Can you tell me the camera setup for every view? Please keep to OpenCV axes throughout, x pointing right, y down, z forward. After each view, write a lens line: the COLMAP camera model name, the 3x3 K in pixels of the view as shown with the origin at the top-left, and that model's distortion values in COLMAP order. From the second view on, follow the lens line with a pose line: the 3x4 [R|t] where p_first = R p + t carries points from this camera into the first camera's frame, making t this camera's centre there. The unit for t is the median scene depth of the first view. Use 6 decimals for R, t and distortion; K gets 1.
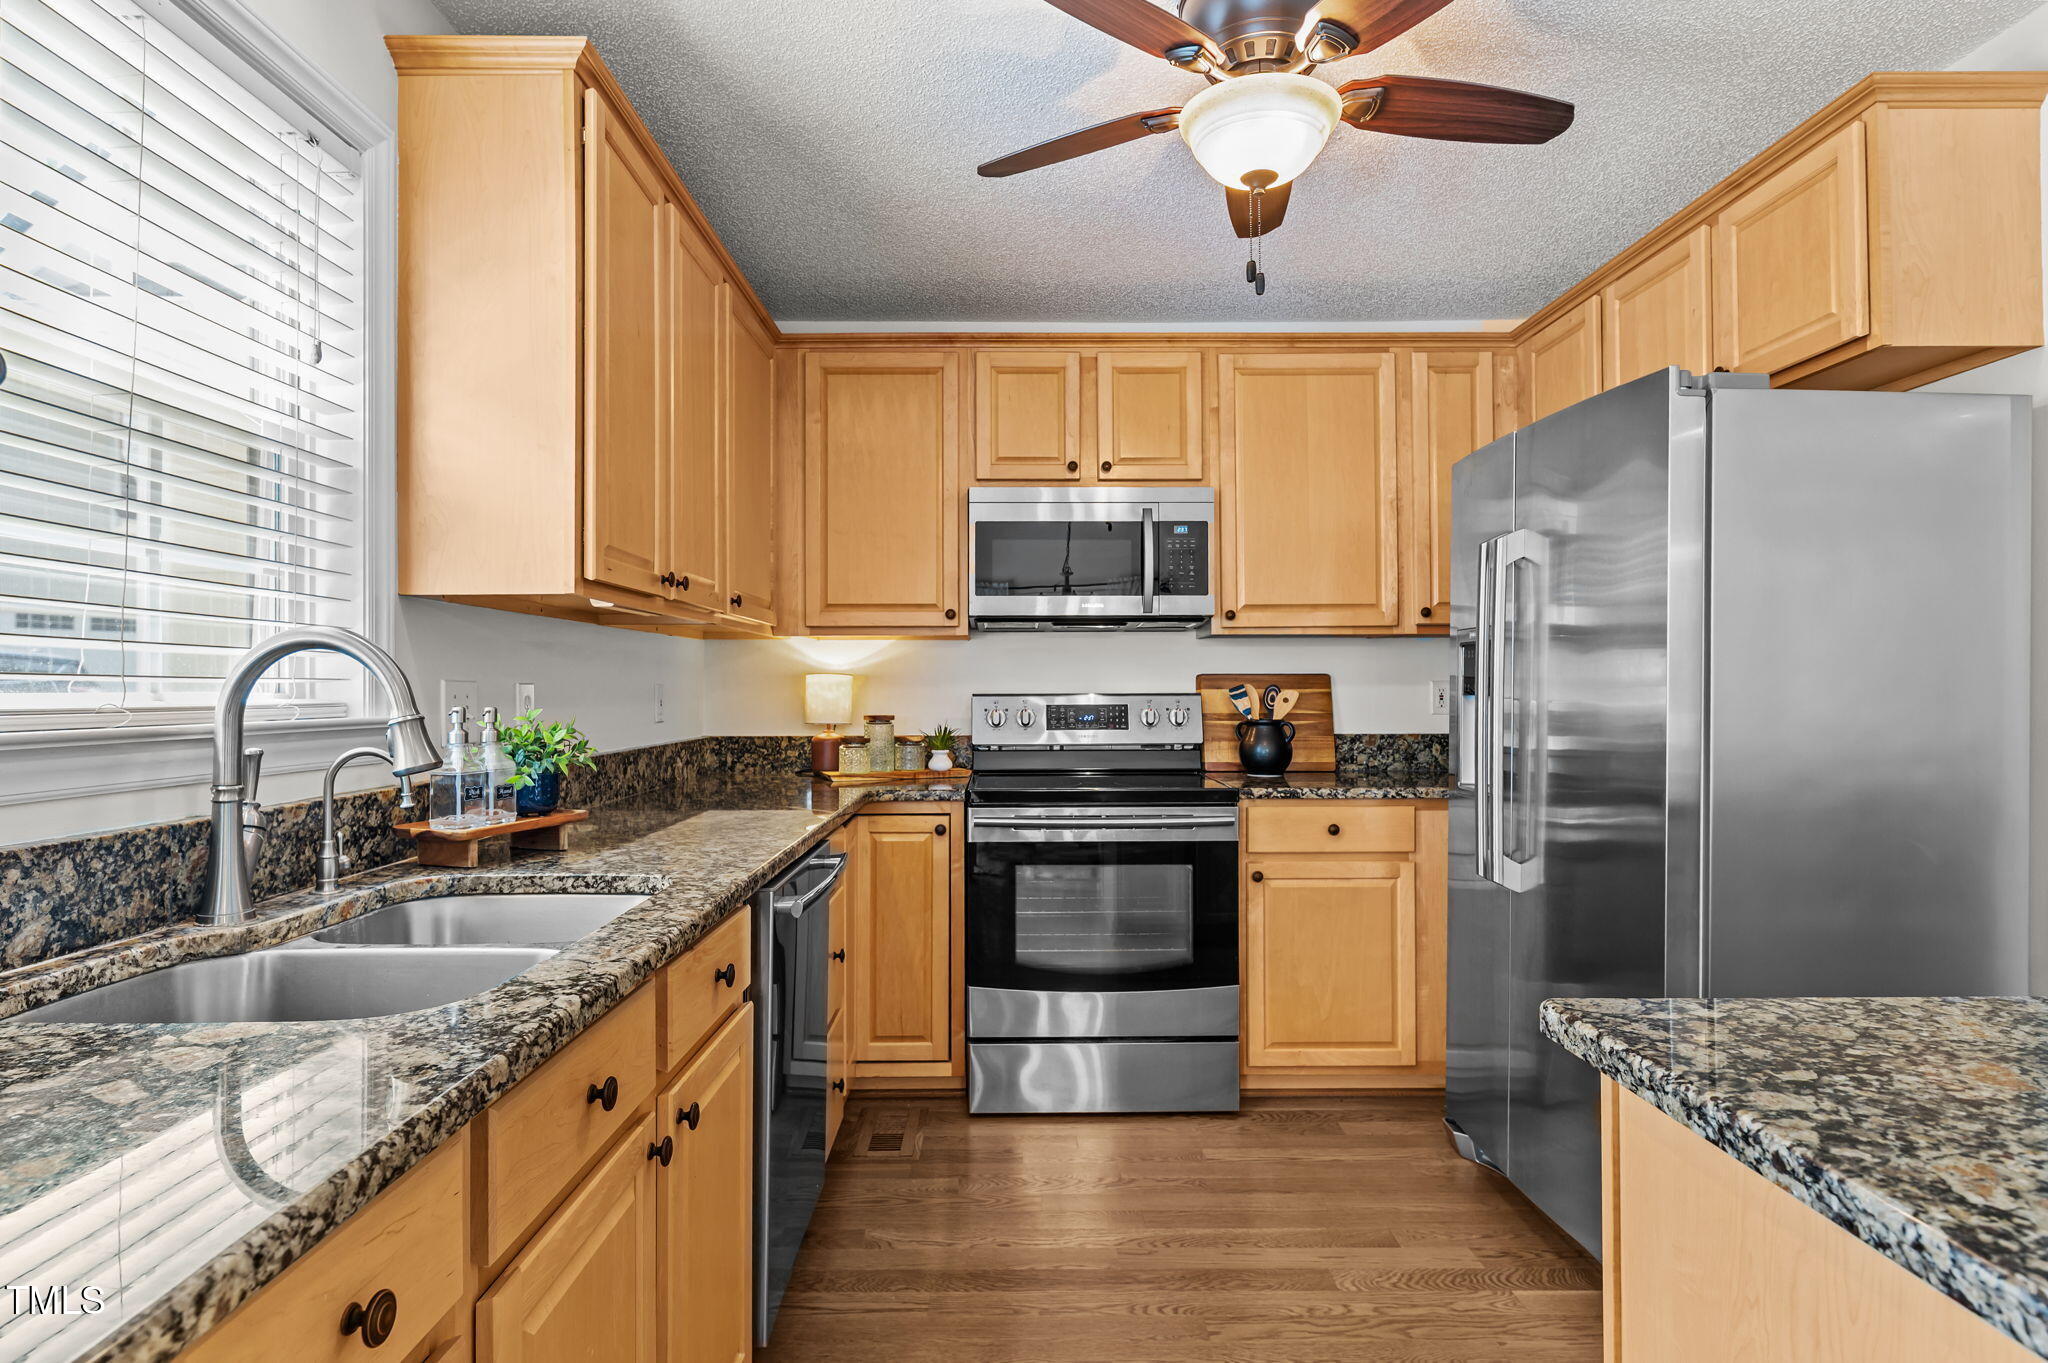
lens RADIAL K [[1091.9, 0, 1024.5], [0, 1091.9, 671.5], [0, 0, 1]] dist [-0.001517, 0.000171]
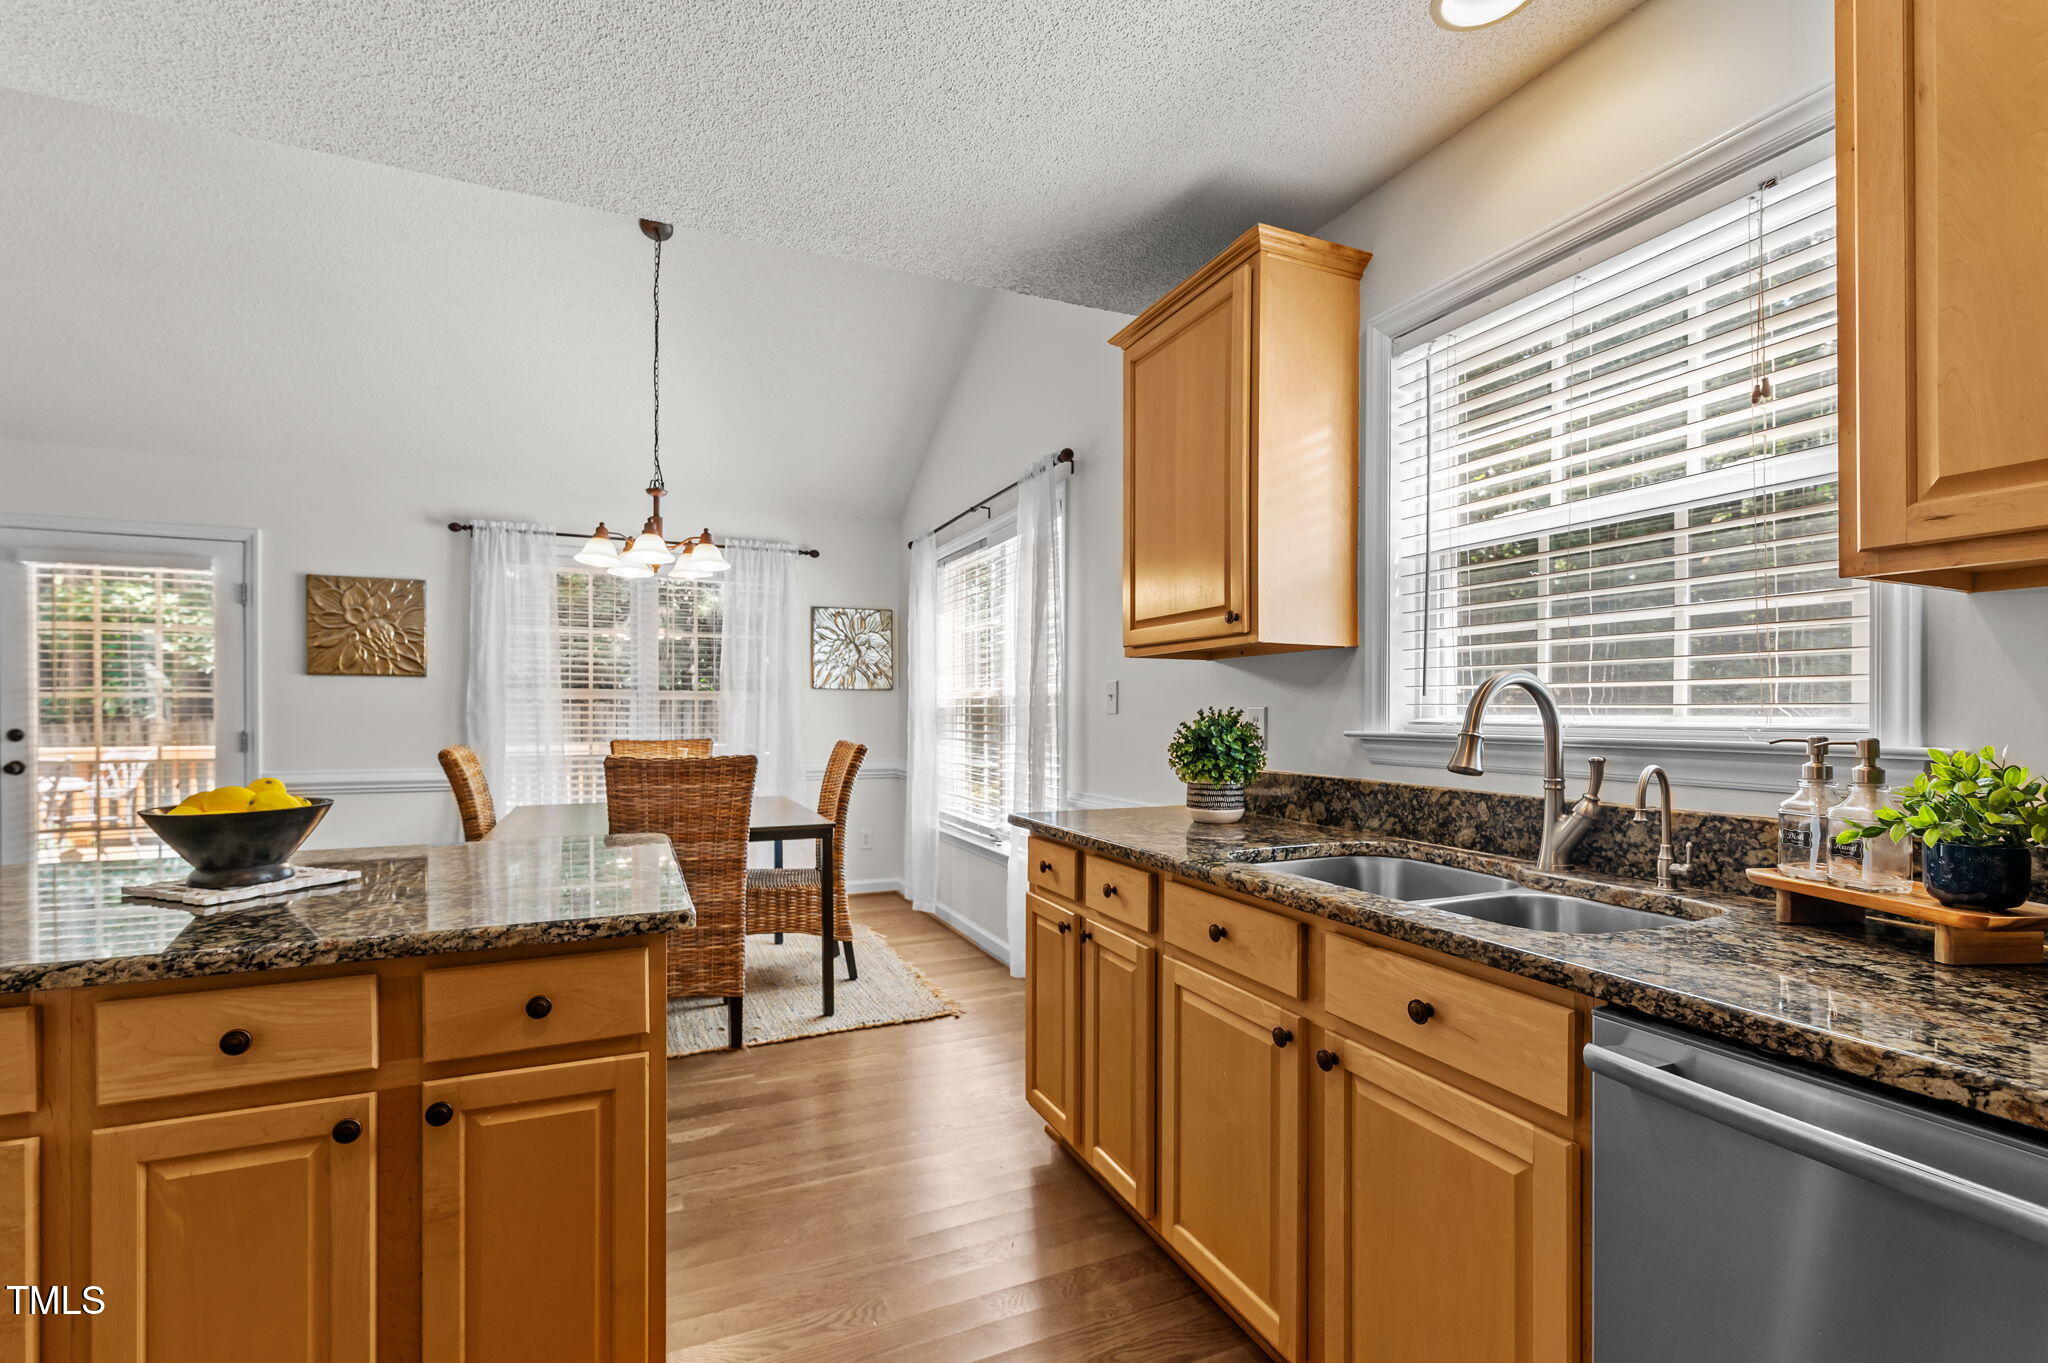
lens RADIAL K [[878.2, 0, 1020.0], [0, 878.2, 708.9], [0, 0, 1]] dist [-0.001360, -0.001157]
pose [[-0.917664, 0.000381, -0.397357, 0.178283], [0.007314, 0.999846, -0.015933, 0.010146], [0.397290, -0.017527, -0.917526, 0.782807]]
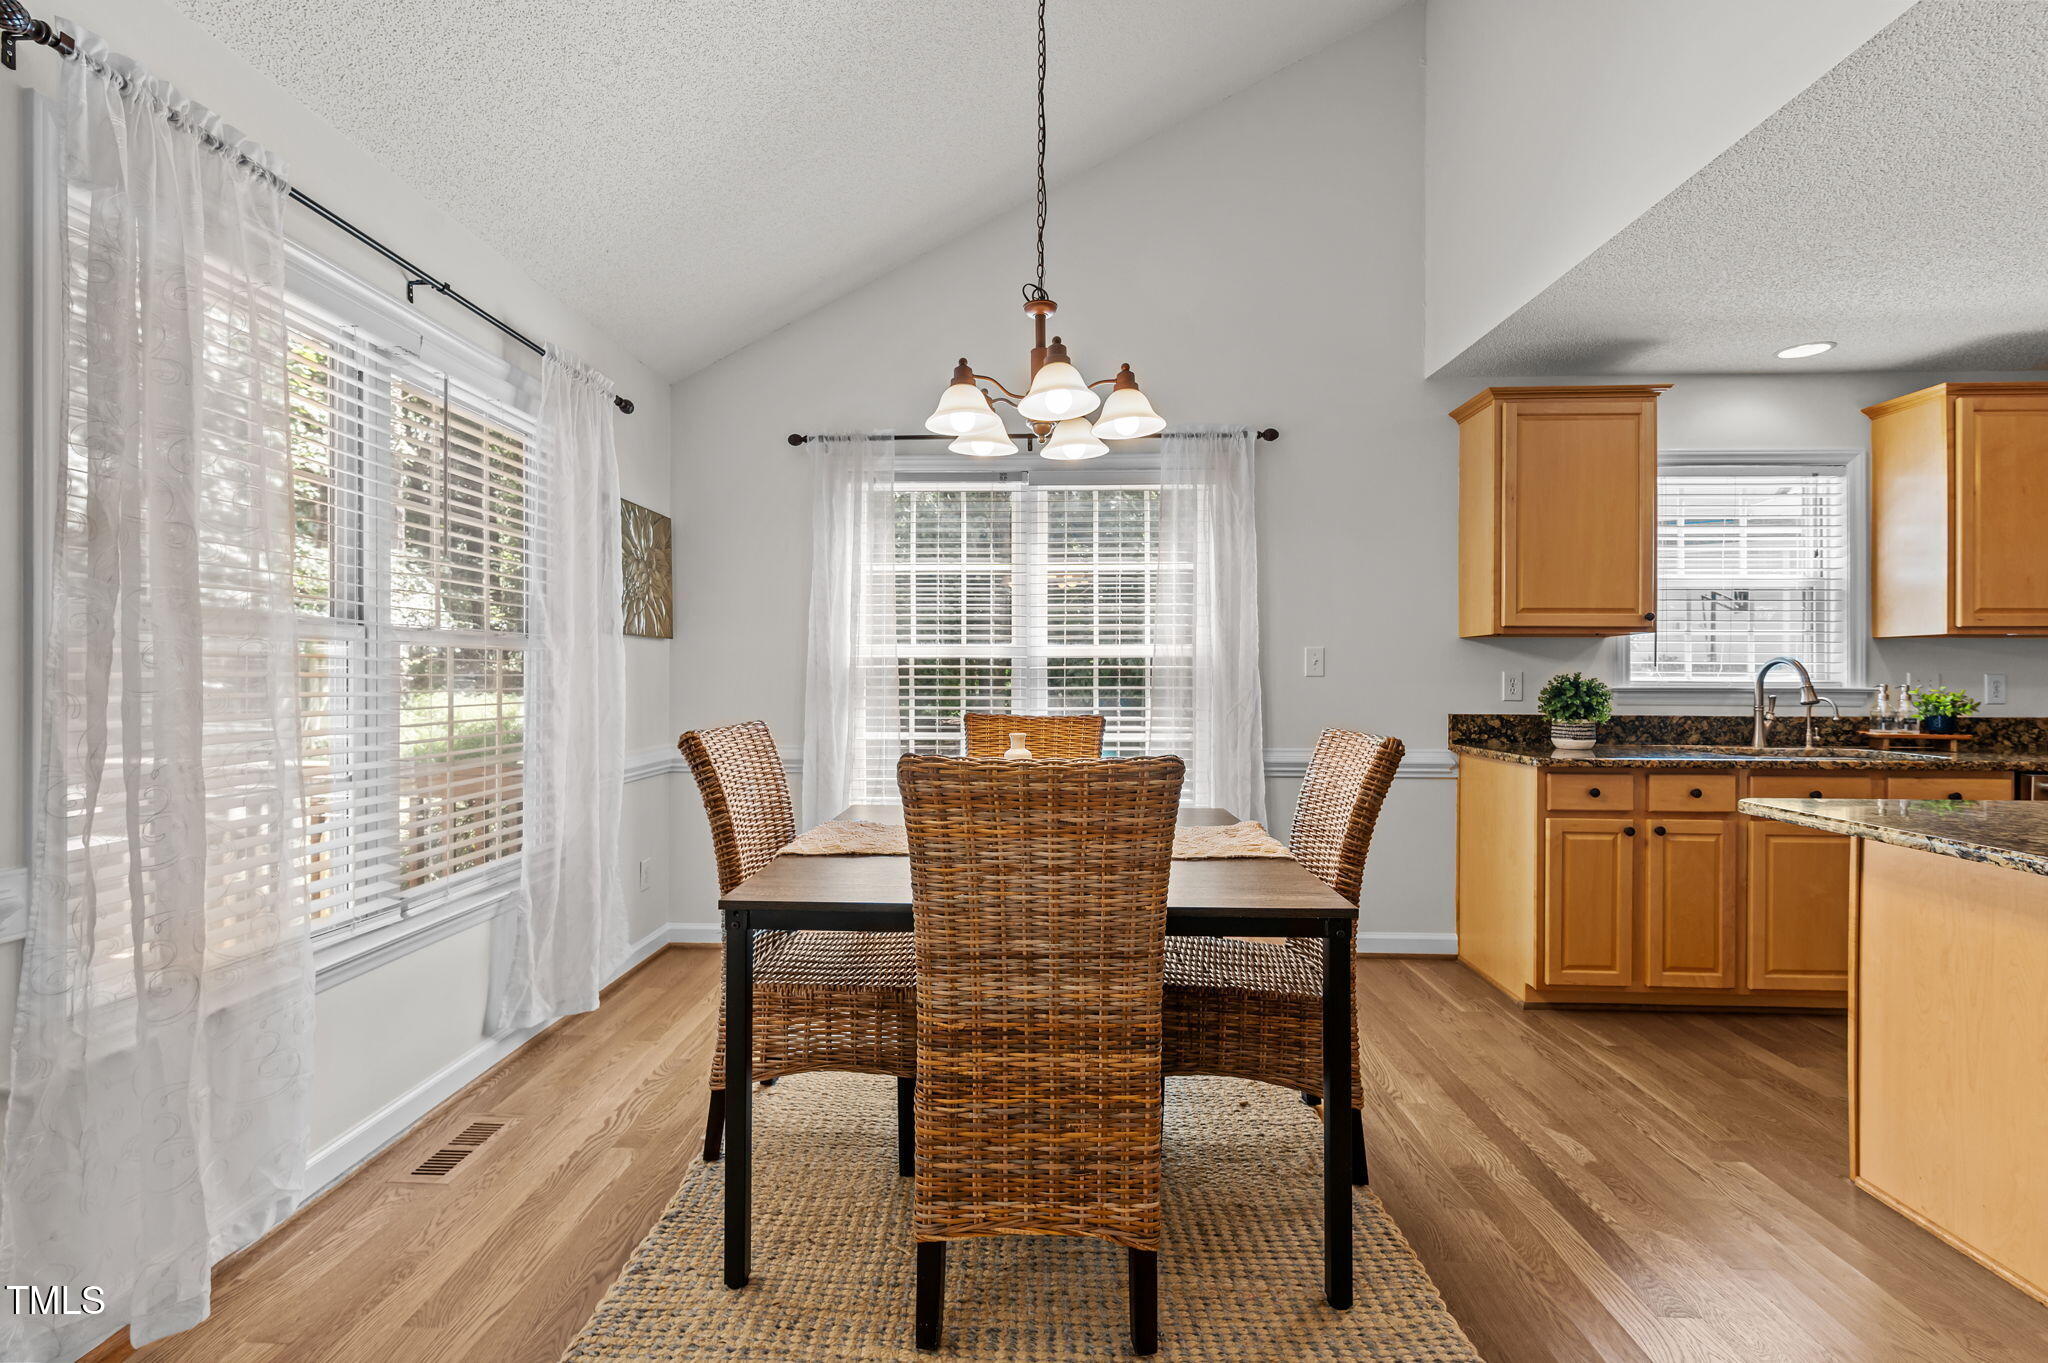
lens RADIAL K [[871.6, 0, 1013.0], [0, 871.6, 676.1], [0, 0, 1]] dist [0.005104, -0.003192]
pose [[-0.045447, 0.004259, -0.998958, 0.859142], [0.011993, 0.999921, 0.003718, -0.009199], [0.998895, -0.011812, -0.045494, -0.481139]]
